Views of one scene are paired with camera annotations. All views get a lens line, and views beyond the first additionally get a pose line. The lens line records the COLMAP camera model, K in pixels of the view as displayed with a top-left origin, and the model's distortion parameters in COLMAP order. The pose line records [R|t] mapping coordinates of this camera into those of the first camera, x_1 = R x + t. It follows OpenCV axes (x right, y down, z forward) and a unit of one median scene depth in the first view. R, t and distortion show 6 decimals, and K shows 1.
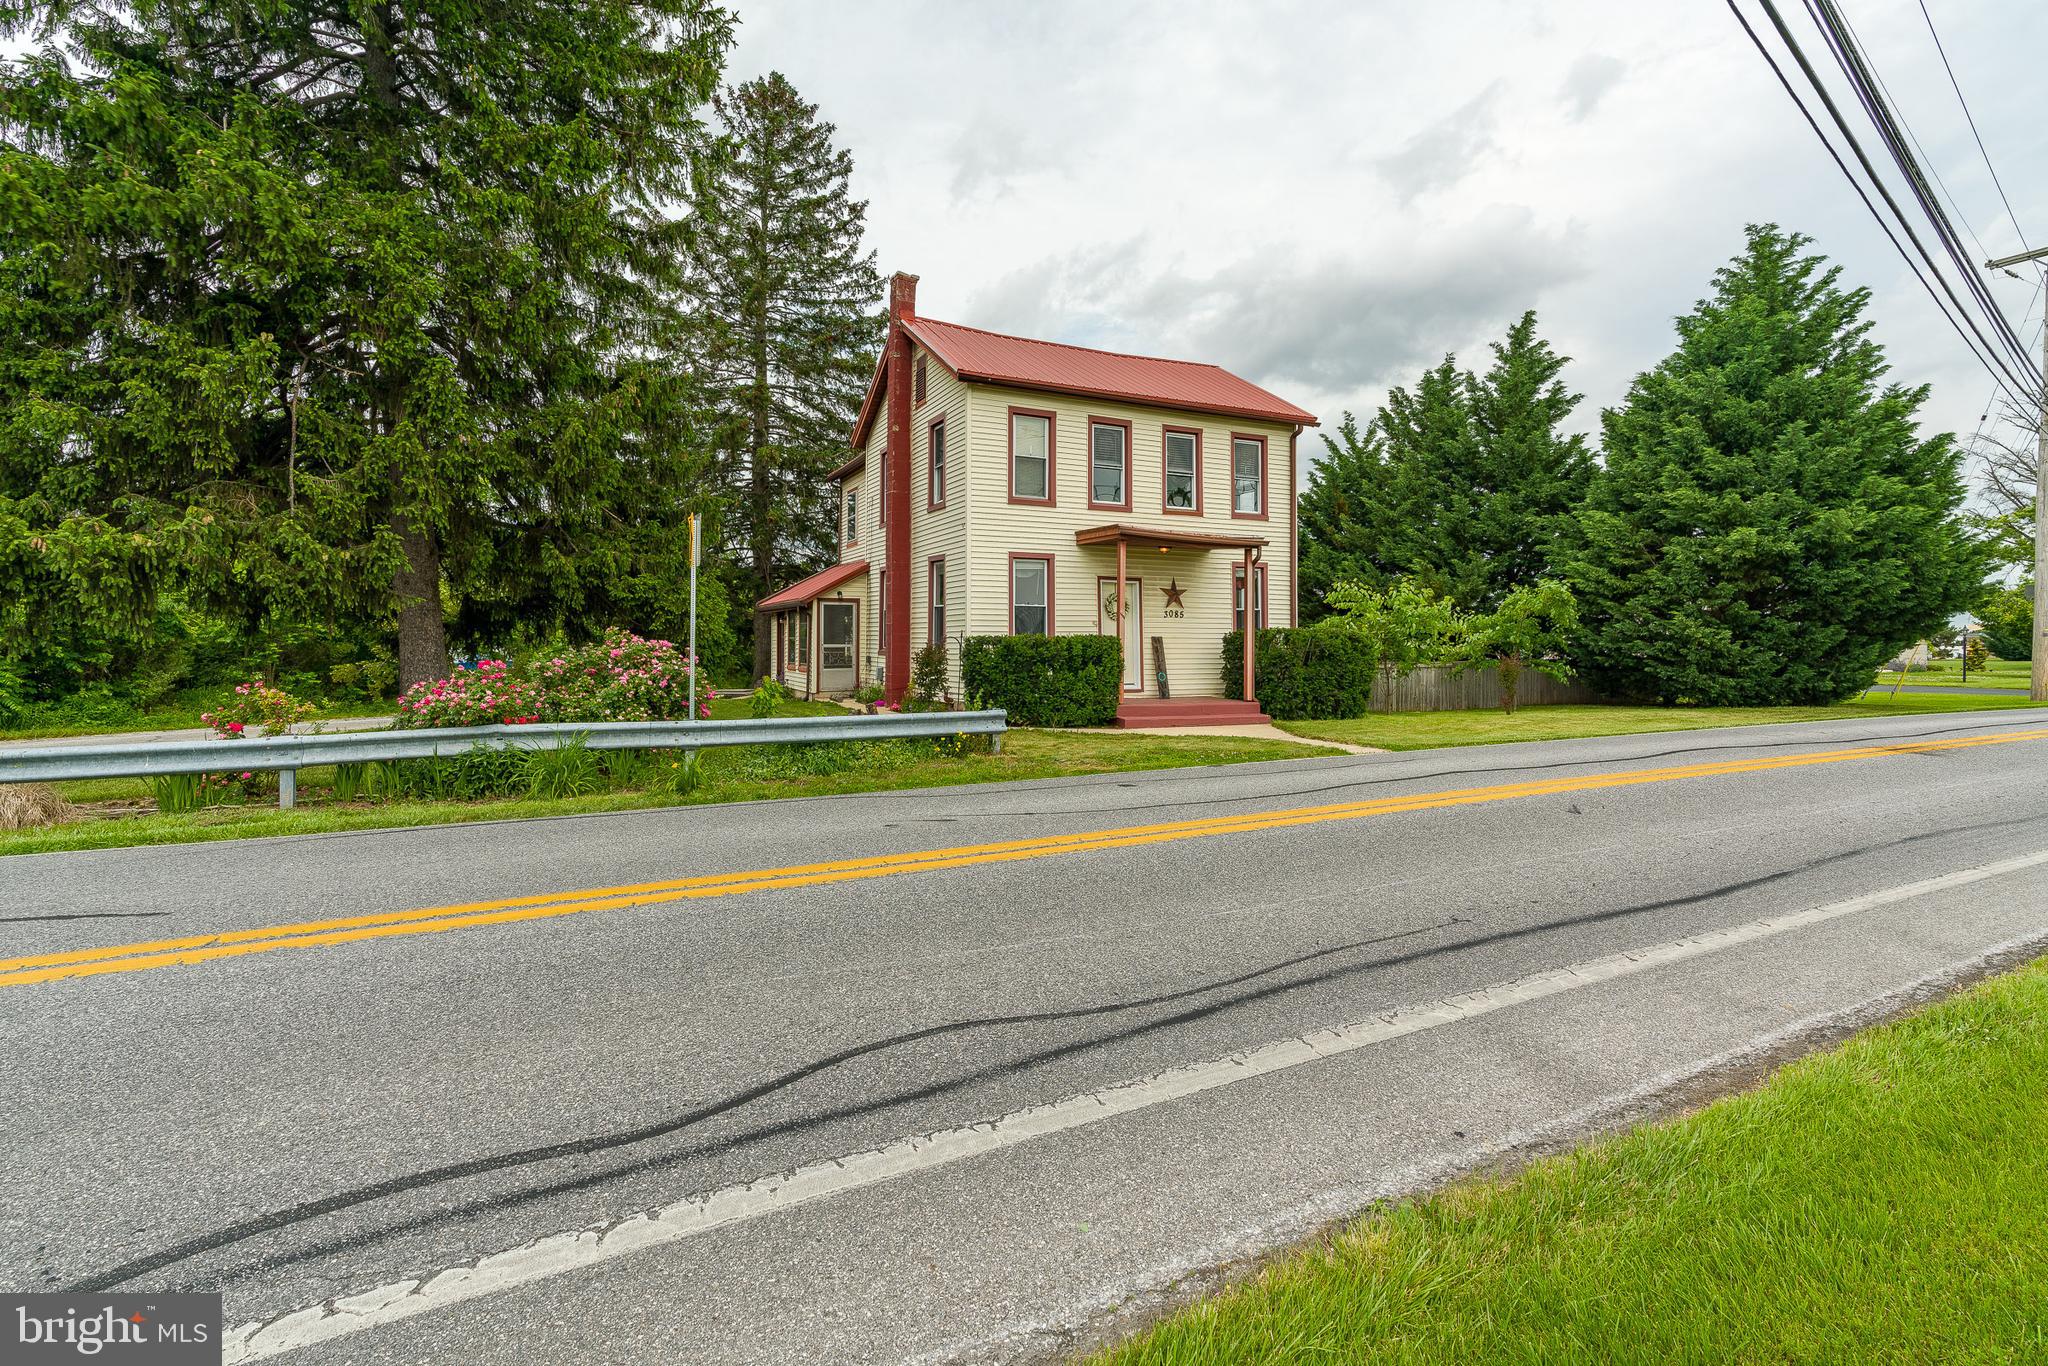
lens RADIAL K [[935.1, 0, 1020.2], [0, 935.1, 691.5], [0, 0, 1]] dist [-0.012041, 0.002357]
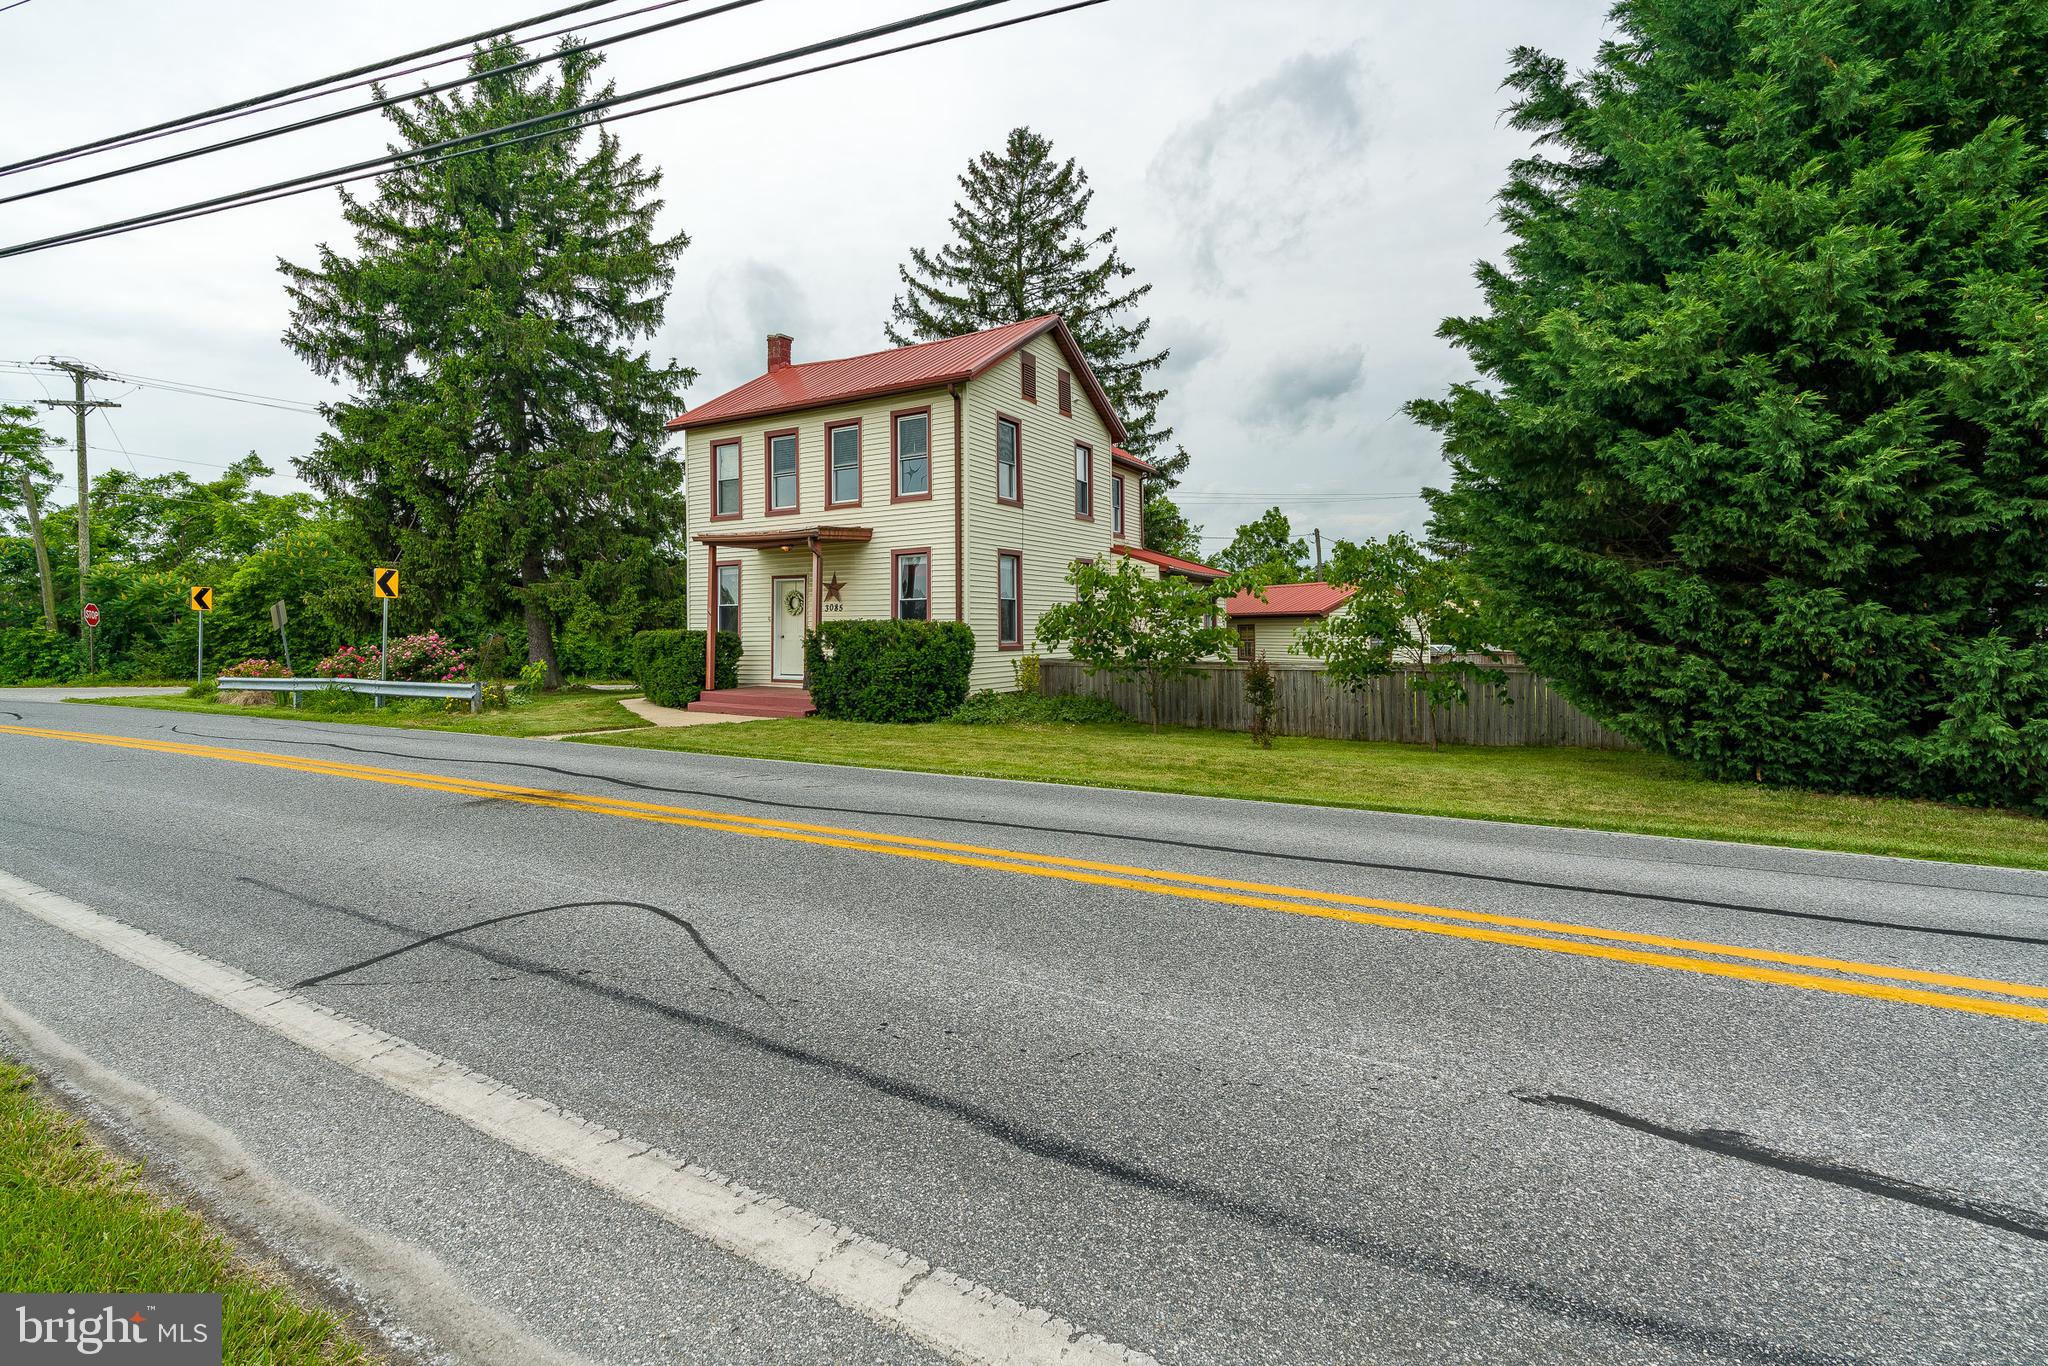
lens RADIAL K [[935.1, 0, 1022.2], [0, 935.1, 679.4], [0, 0, 1]] dist [-0.012041, 0.002357]
pose [[0.565964, 0.036281, -0.823631, 1.116387], [-0.037775, 0.999123, 0.018054, -0.031381], [0.823564, 0.020894, 0.566839, 0.596331]]
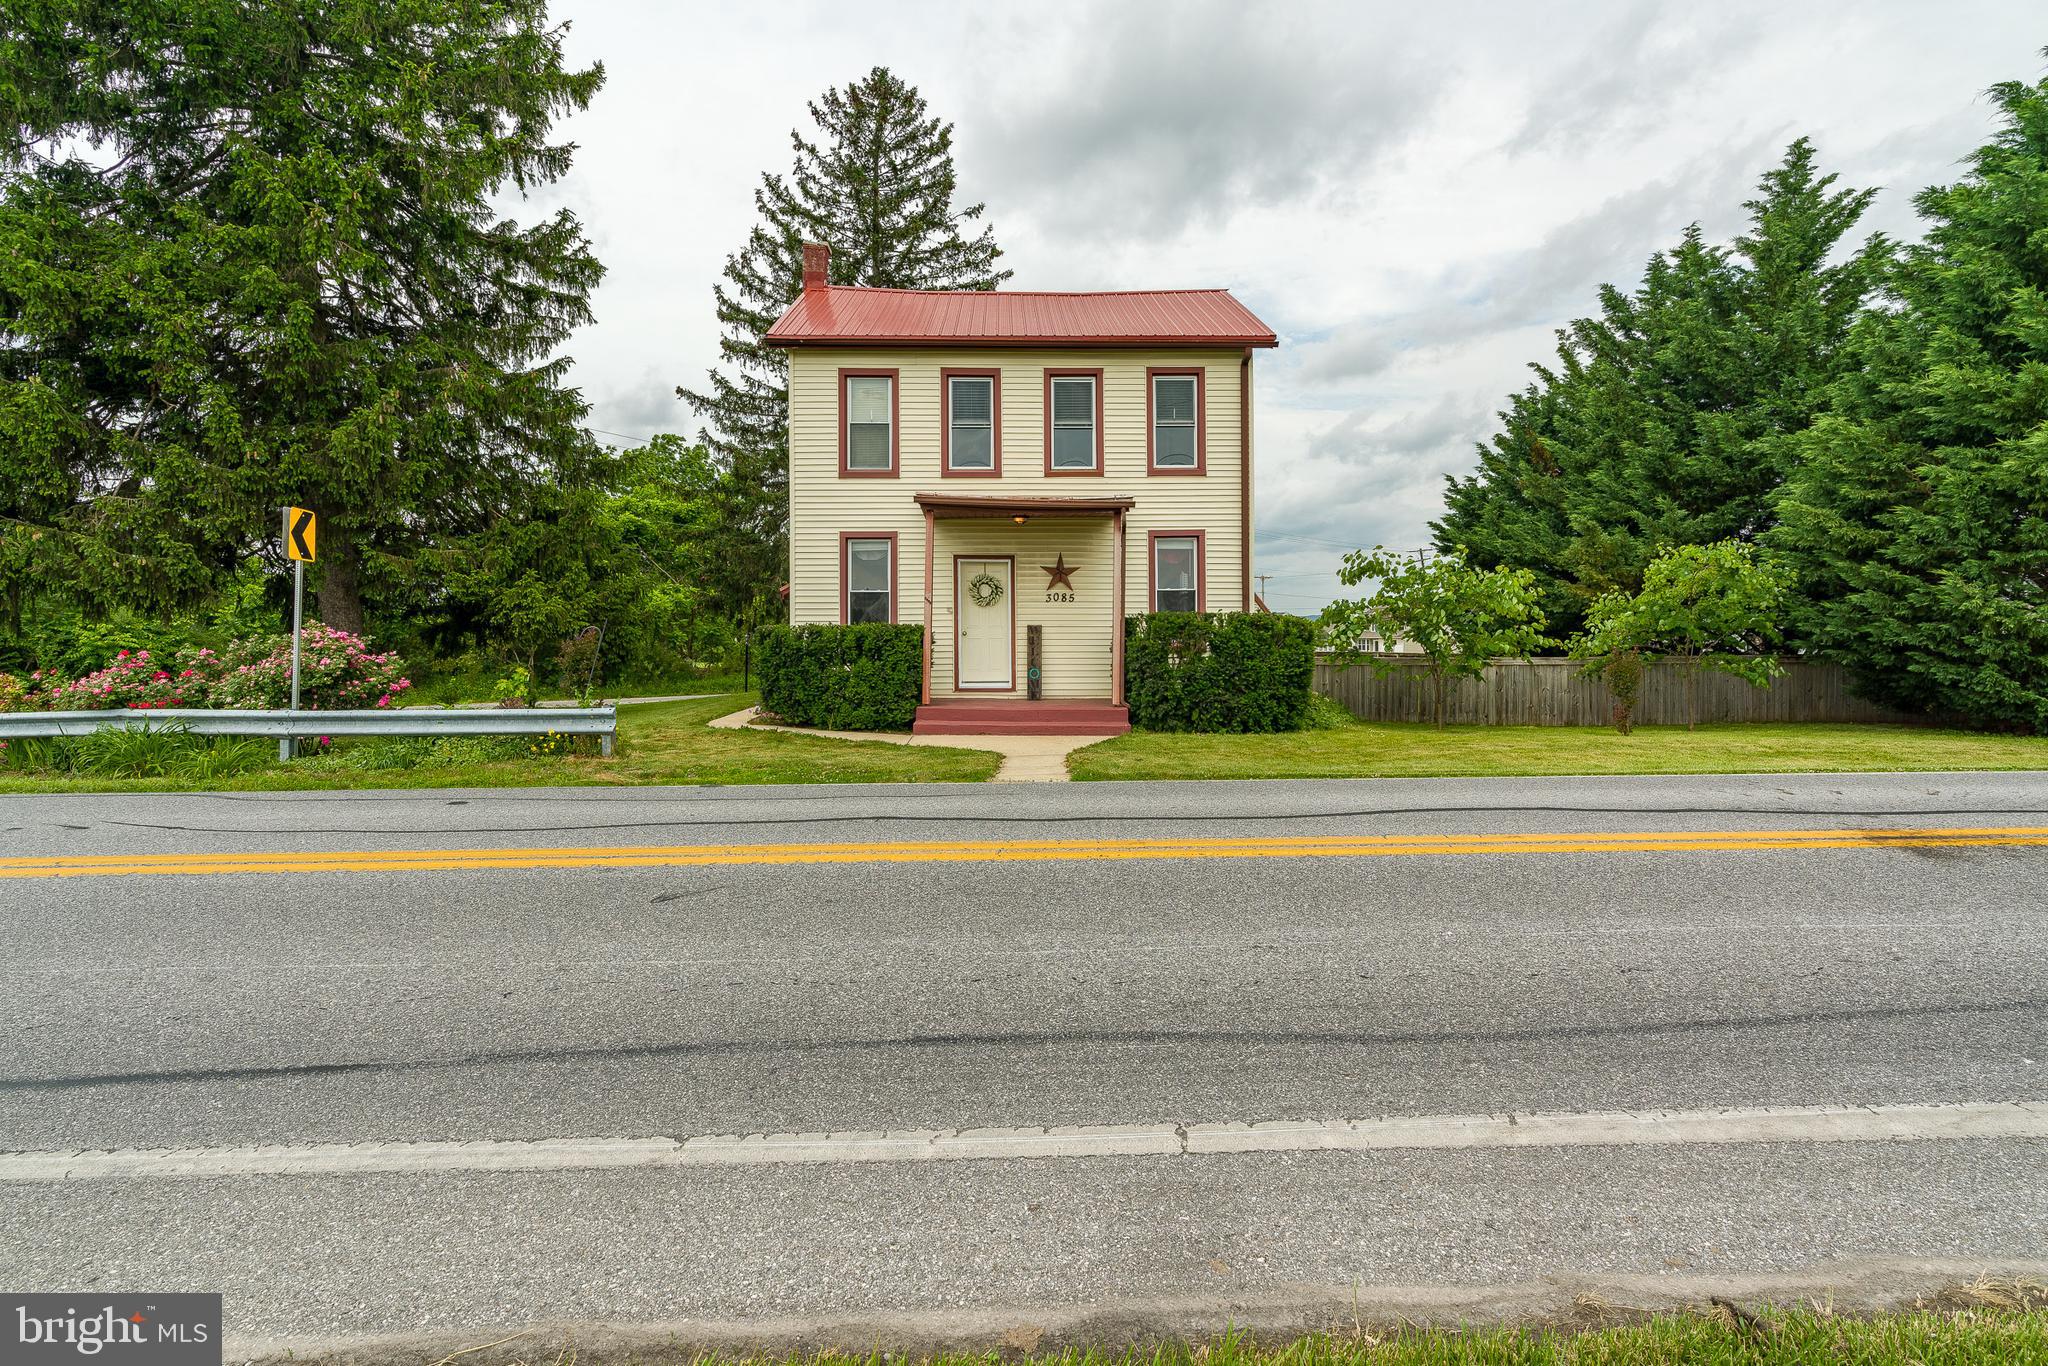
lens RADIAL K [[935.1, 0, 1024.1], [0, 935.1, 681.4], [0, 0, 1]] dist [-0.012041, 0.002357]
pose [[0.910398, 0.011172, -0.413584, 0.476054], [-0.015045, 0.999868, -0.006108, -0.003735], [0.413461, 0.011783, 0.910446, 0.240632]]
